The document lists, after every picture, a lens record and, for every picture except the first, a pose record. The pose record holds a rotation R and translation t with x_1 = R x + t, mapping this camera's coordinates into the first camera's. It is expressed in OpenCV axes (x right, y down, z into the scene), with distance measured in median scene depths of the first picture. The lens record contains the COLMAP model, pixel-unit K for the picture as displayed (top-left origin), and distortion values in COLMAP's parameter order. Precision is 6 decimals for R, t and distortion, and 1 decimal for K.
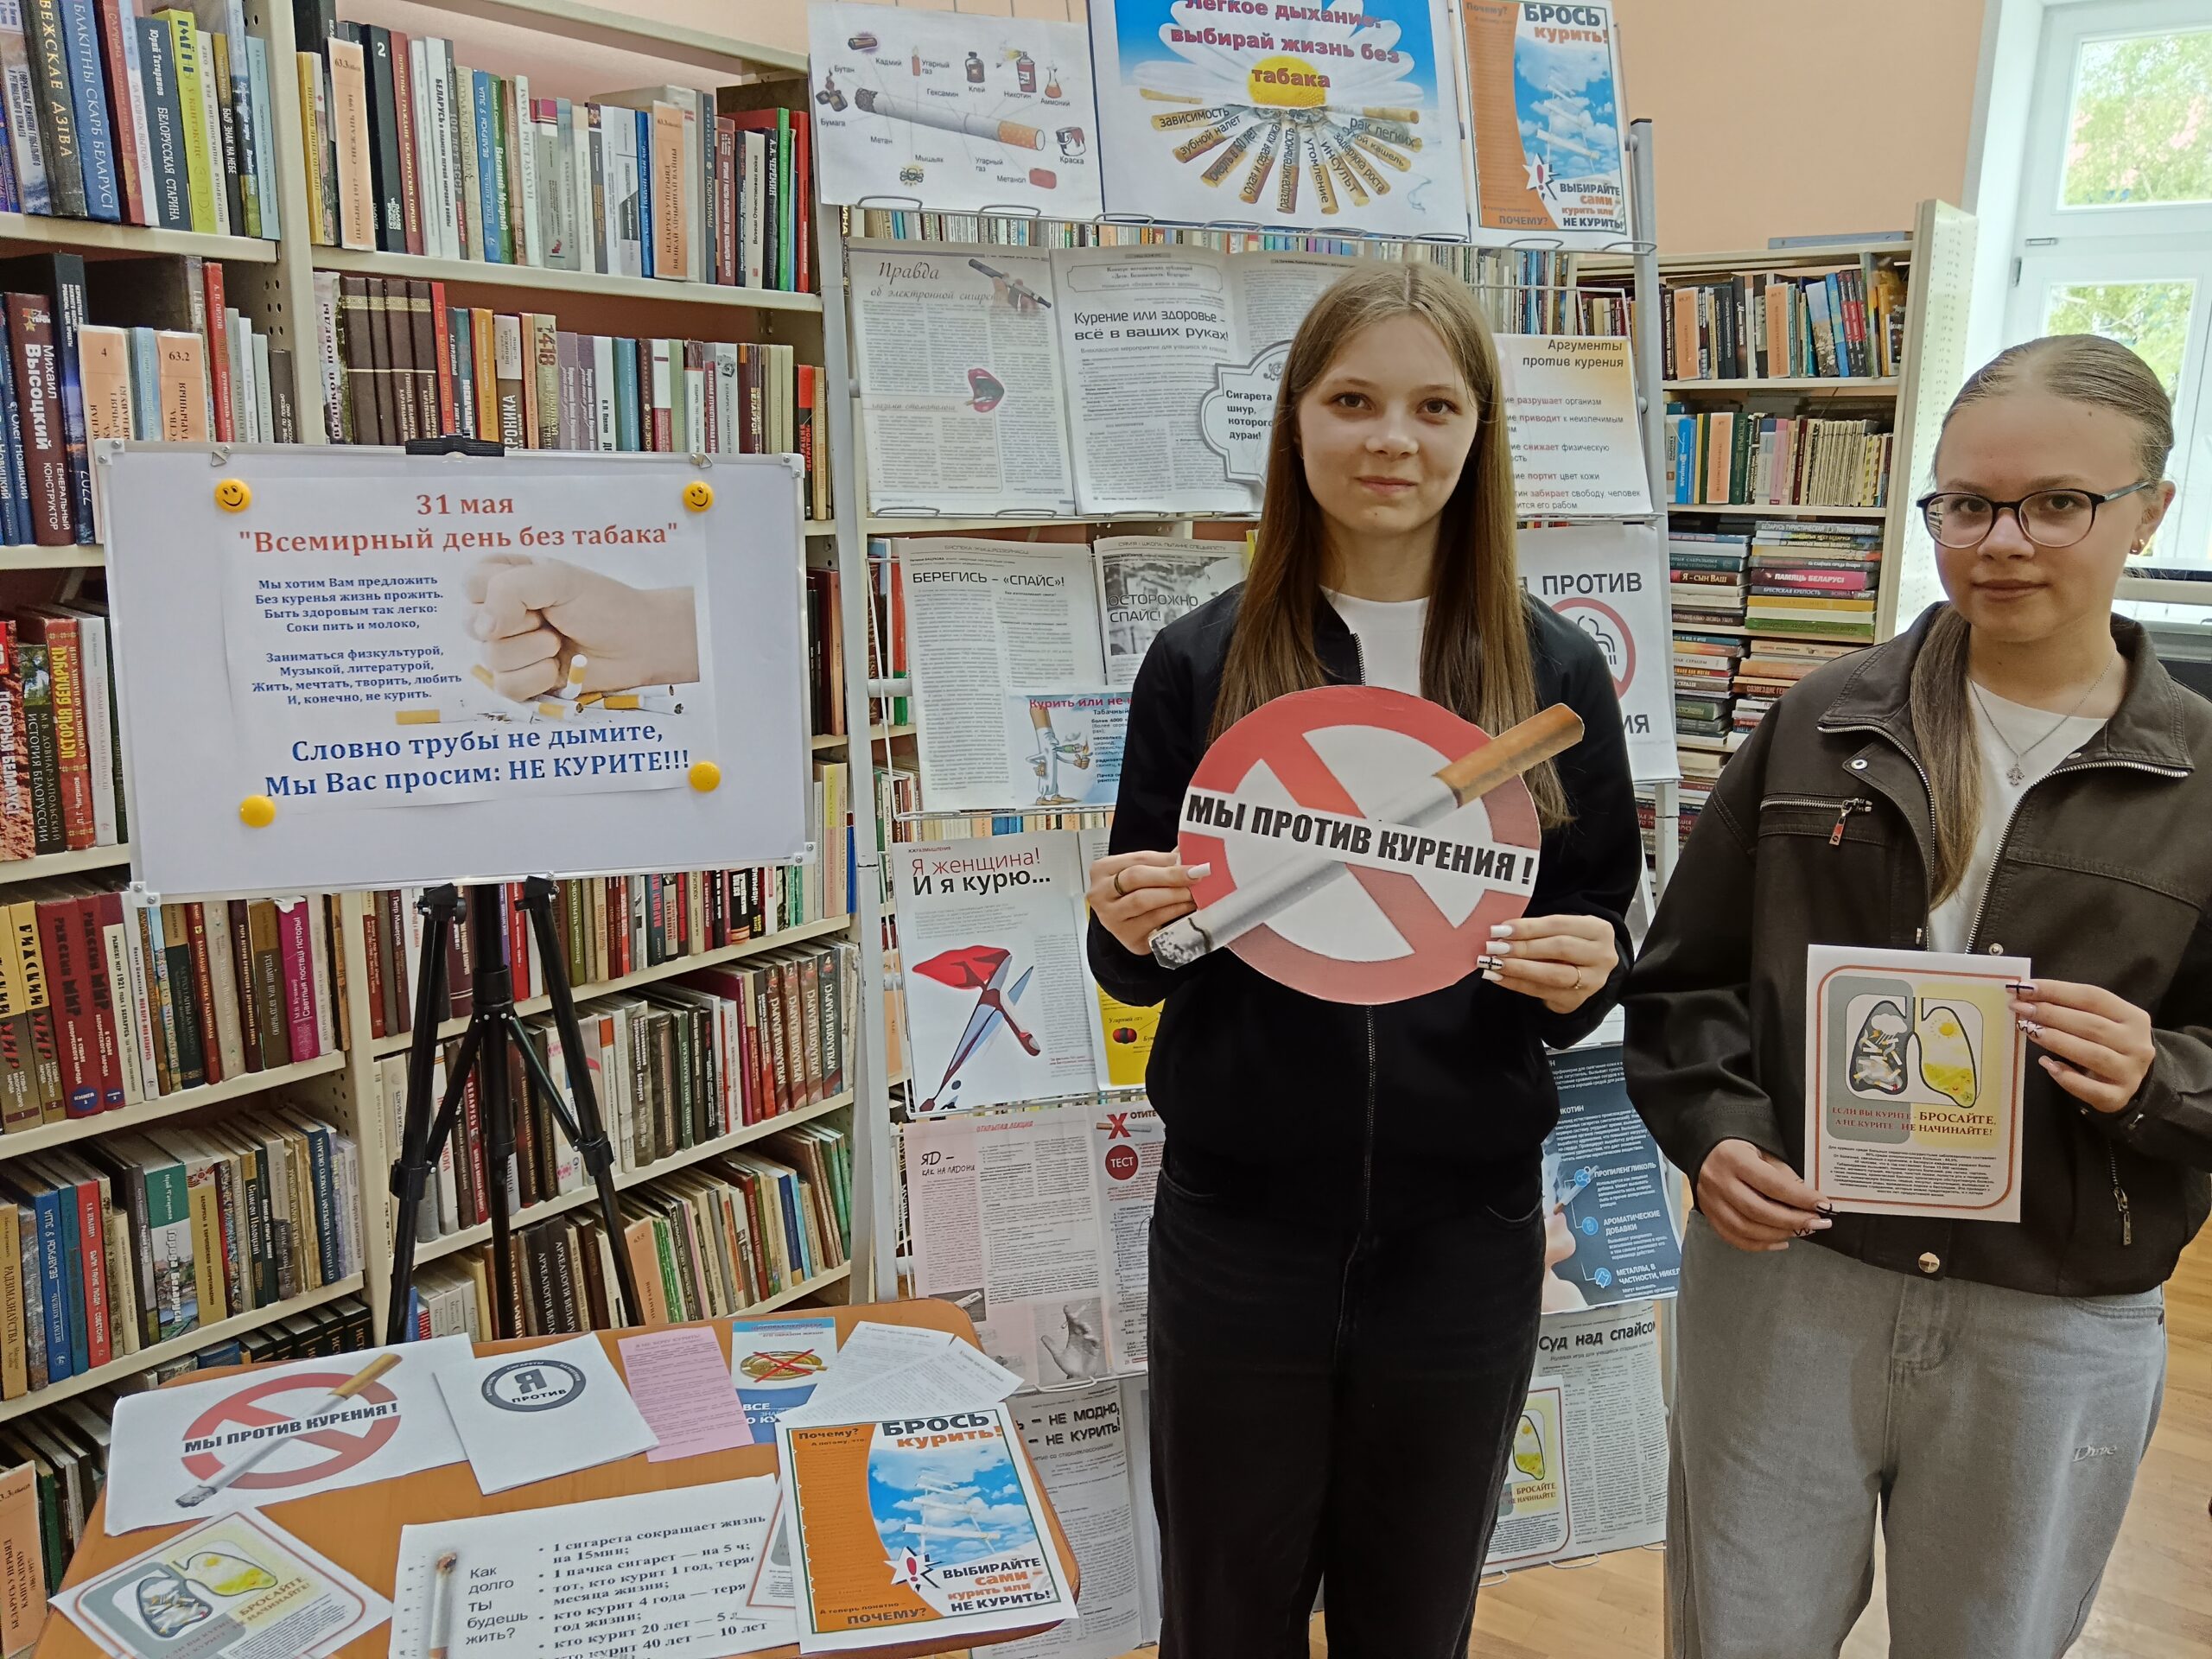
lens RADIAL K [[1721.5, 0, 1109.2], [0, 1721.5, 825.1], [0, 0, 1]] dist [-0.002982, 0.007952]
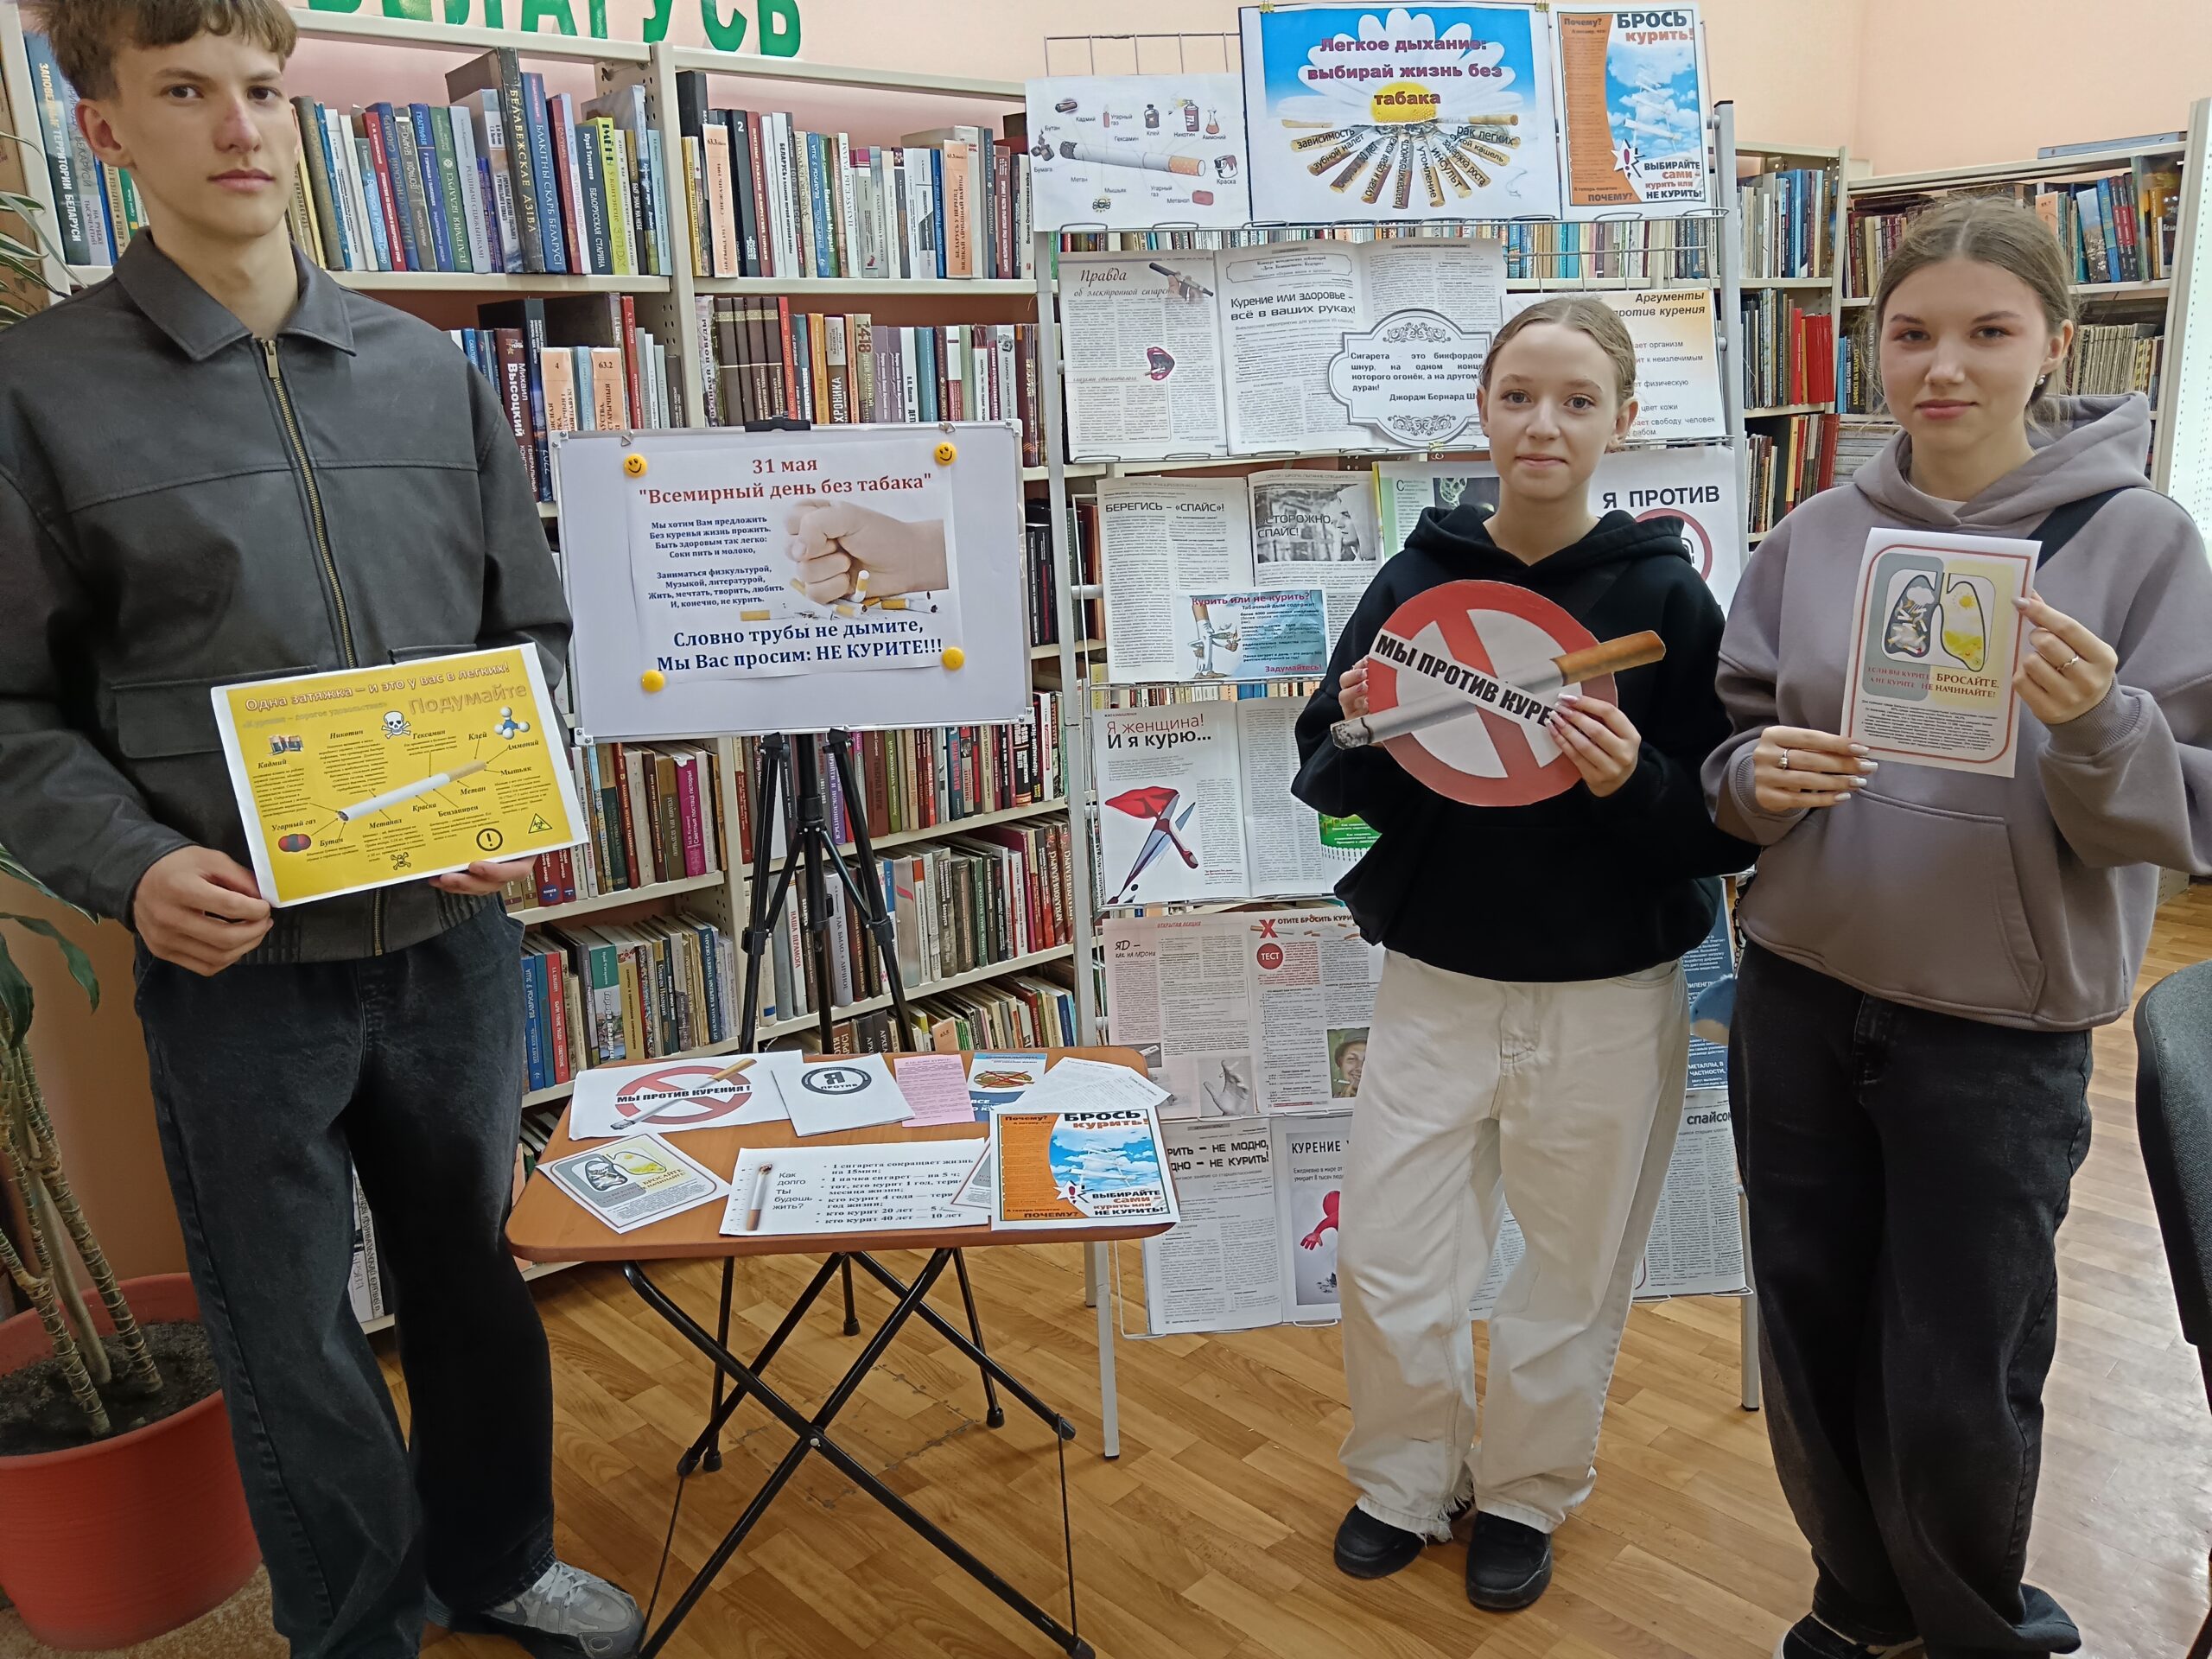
lens RADIAL K [[1711.7, 0, 1109.2], [0, 1711.7, 821.0], [0, 0, 1]] dist [0.006373, -0.003252]
pose [[0.974420, 0.011466, -0.224440, 0.177726], [-0.003094, 0.999287, 0.037616, 0.045738], [0.224712, -0.035960, 0.973762, -0.281902]]
